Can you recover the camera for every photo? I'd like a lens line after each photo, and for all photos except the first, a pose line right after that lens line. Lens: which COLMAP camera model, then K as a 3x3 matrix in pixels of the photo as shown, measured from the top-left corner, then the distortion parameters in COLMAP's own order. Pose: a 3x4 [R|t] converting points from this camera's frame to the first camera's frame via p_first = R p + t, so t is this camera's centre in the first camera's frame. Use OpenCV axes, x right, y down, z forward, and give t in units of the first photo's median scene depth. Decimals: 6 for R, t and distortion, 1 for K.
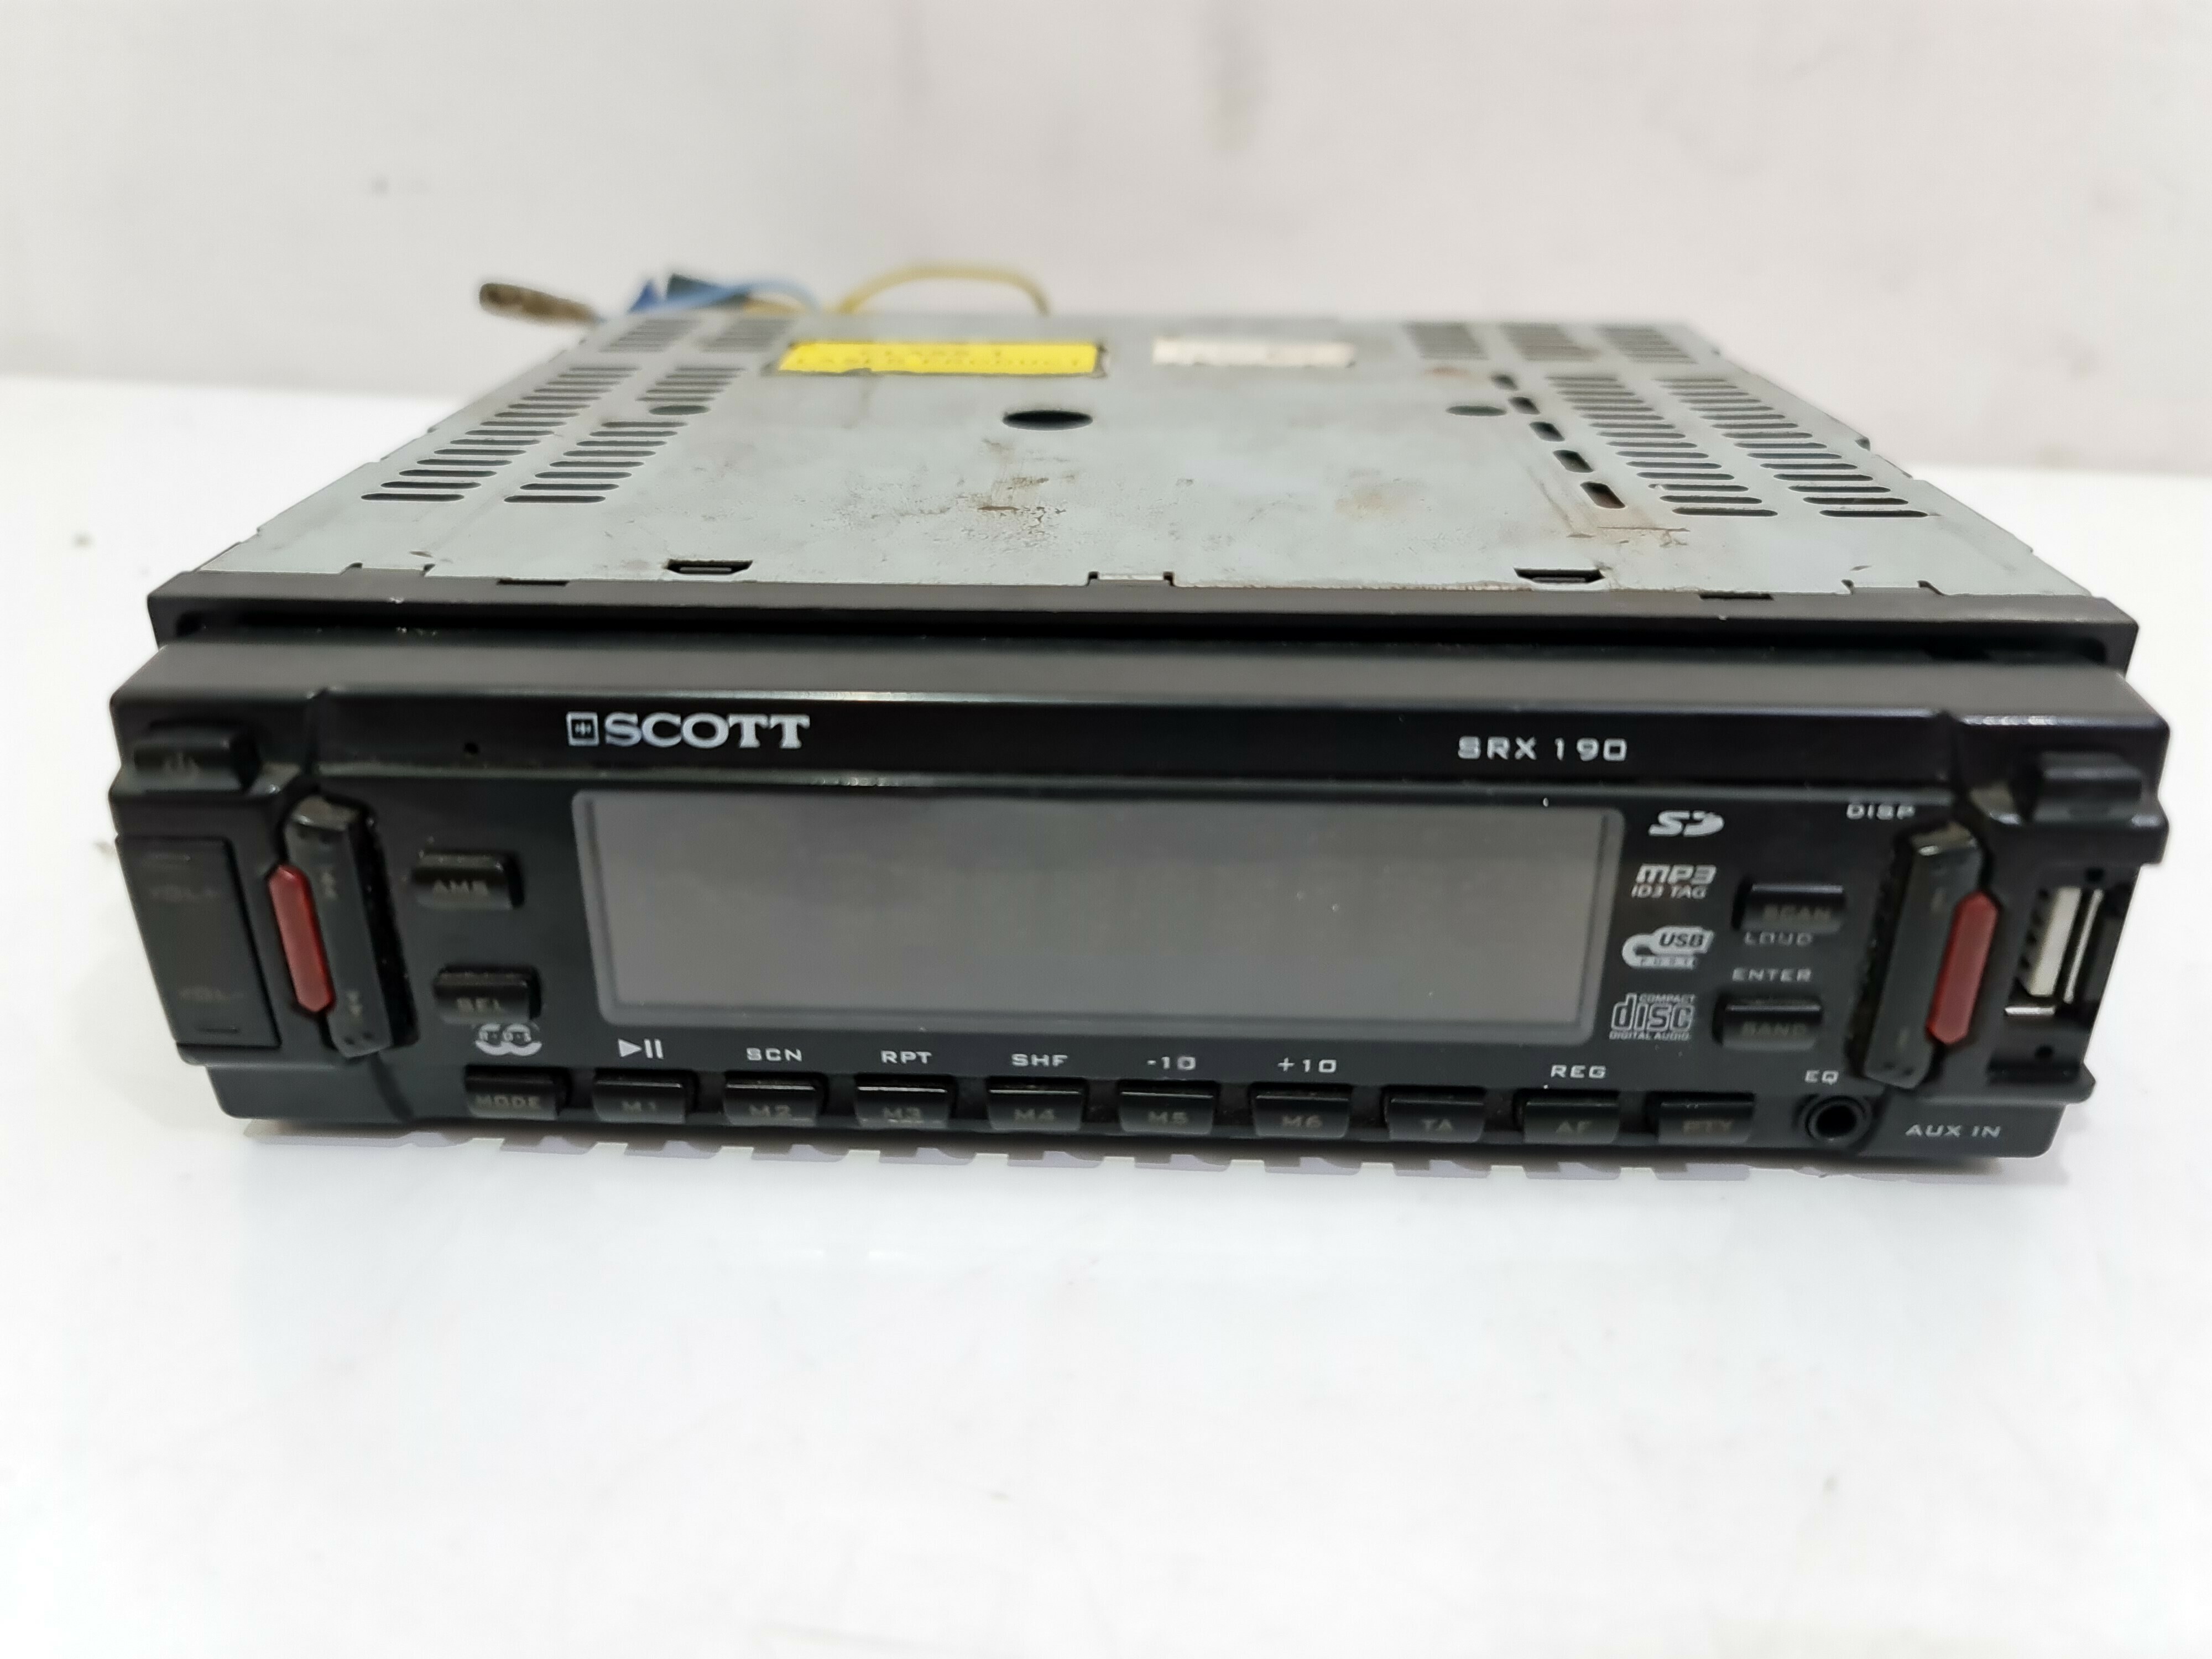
lens RADIAL K [[1650.9, 0, 1103.3], [0, 1650.9, 887.9], [0, 0, 1]] dist [0.004826, 0.000665]
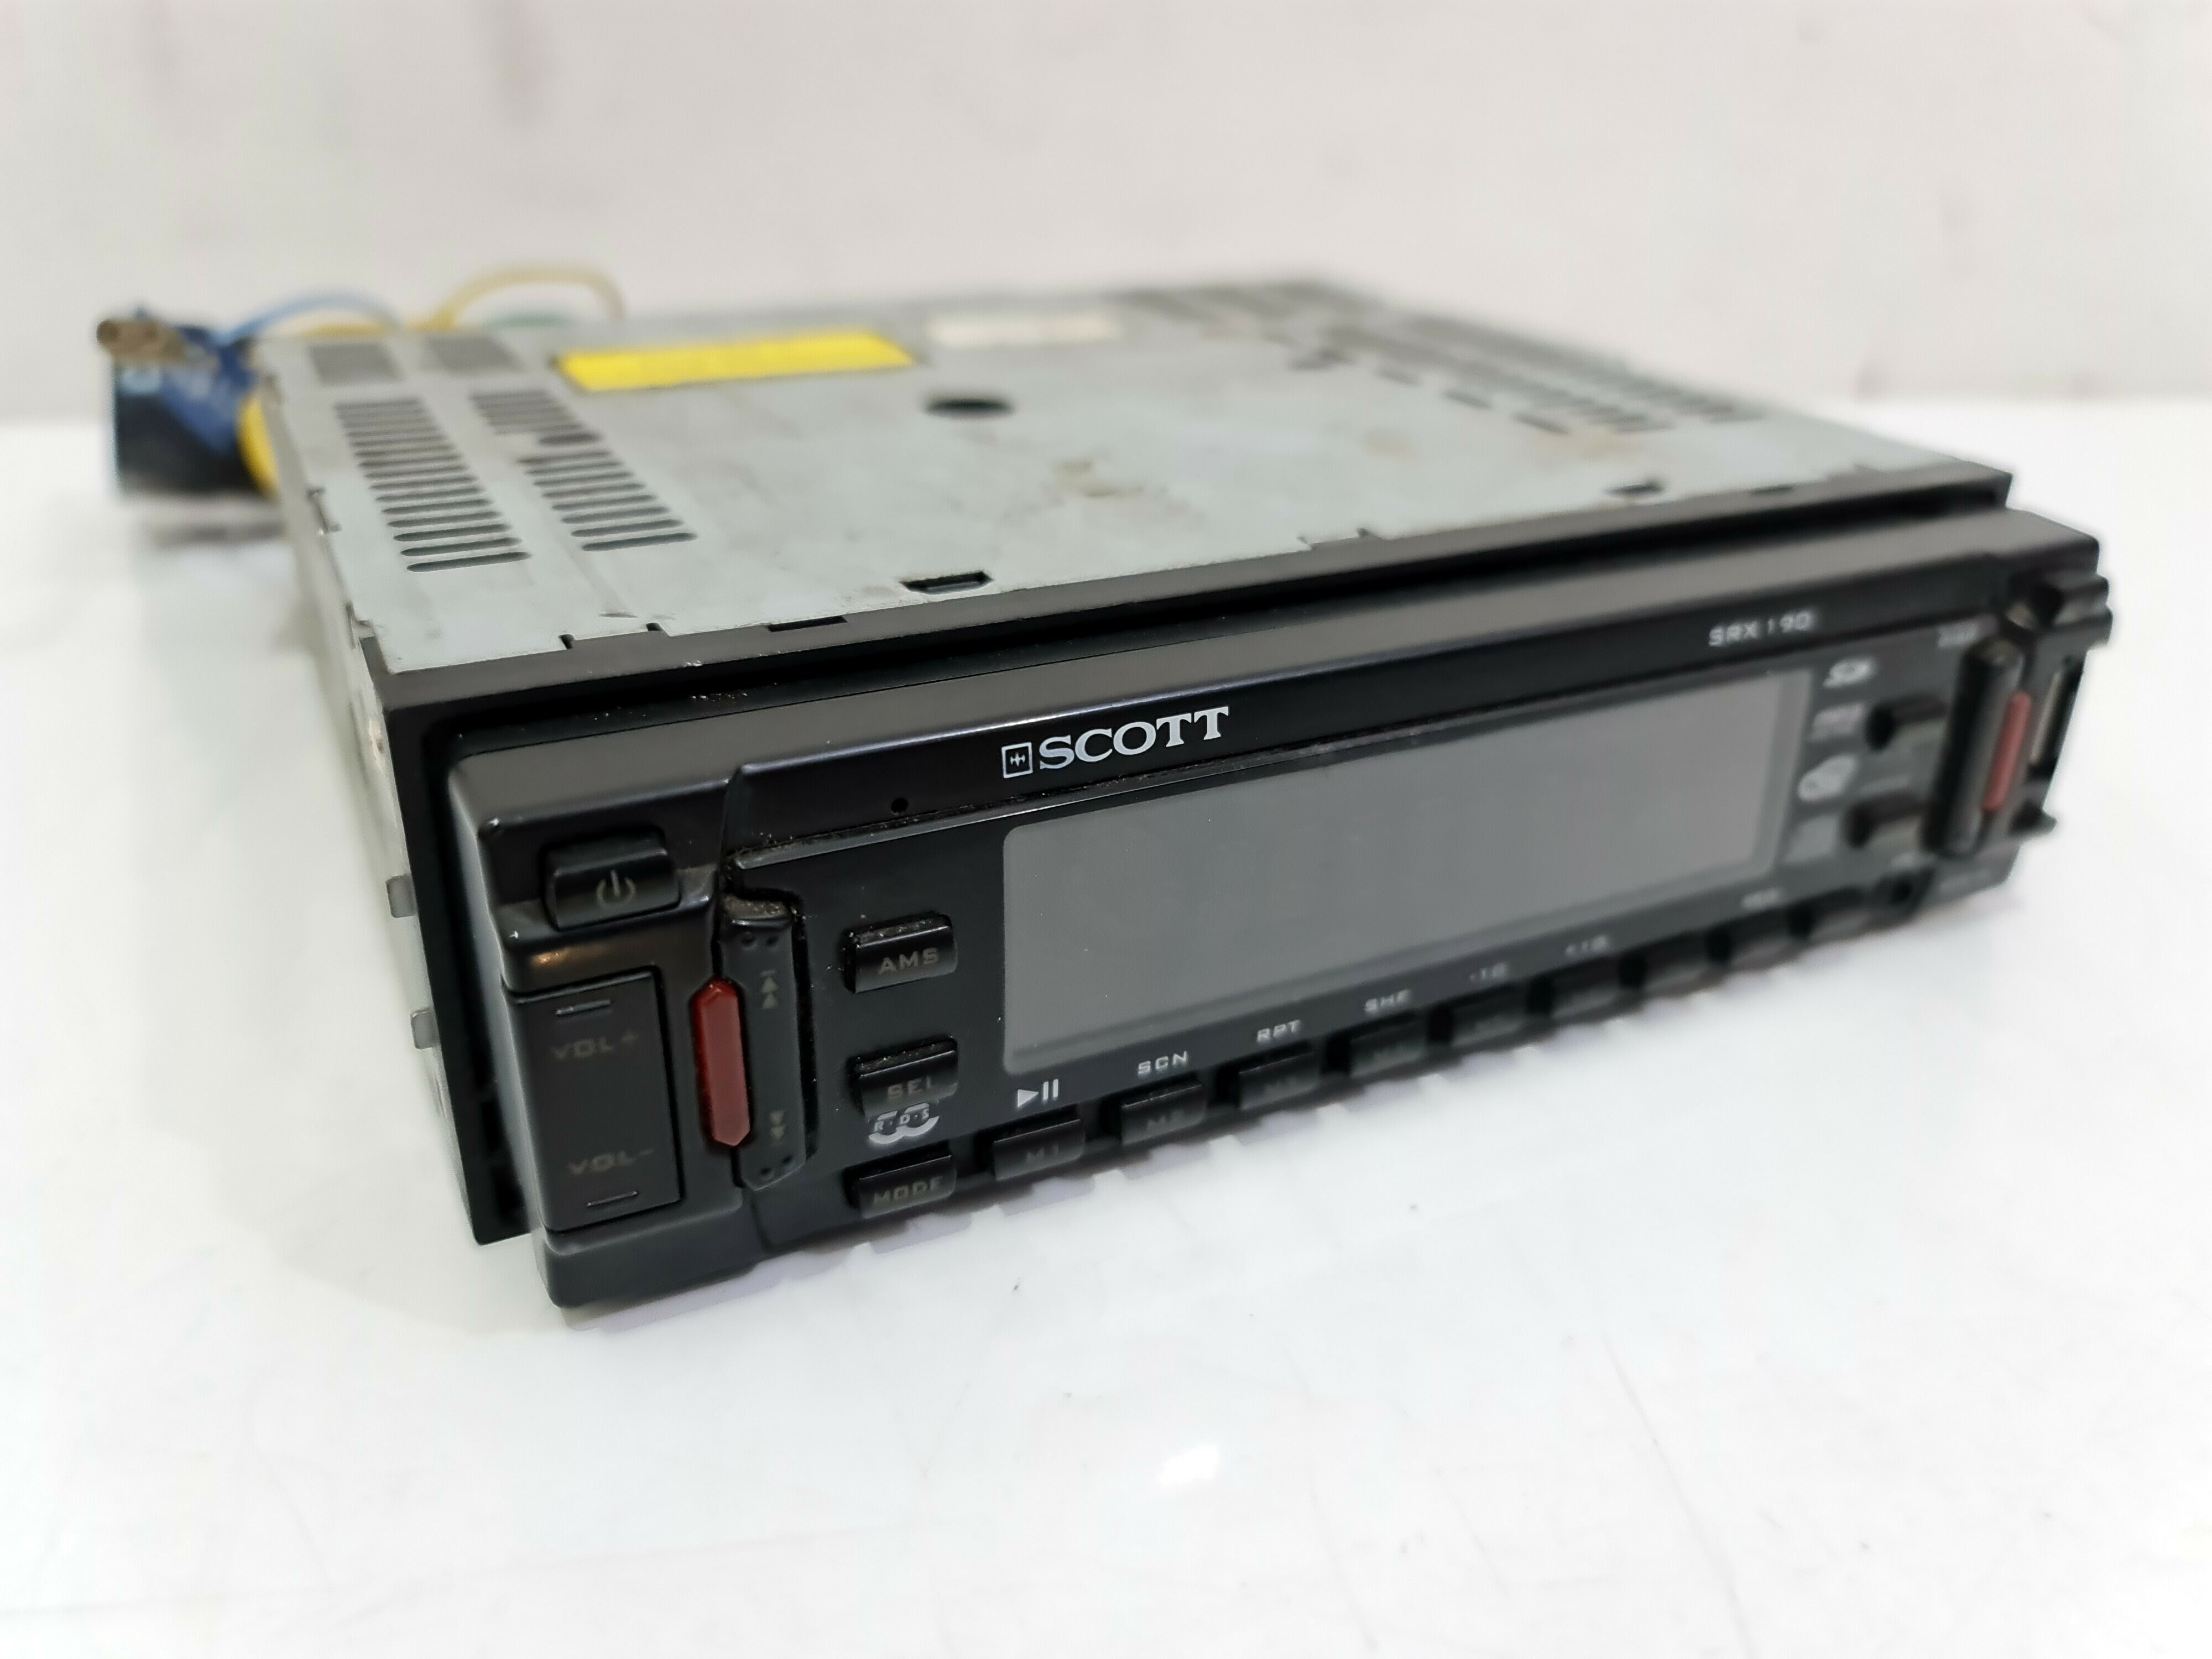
lens RADIAL K [[1710.8, 0, 1106.0], [0, 1710.8, 829.5], [0, 0, 1]] dist [-0.006761, -0.002413]
pose [[0.876421, -0.199379, 0.438331, -0.674253], [0.209469, 0.977475, 0.025790, -0.069374], [-0.433600, 0.069214, 0.898443, 0.108553]]
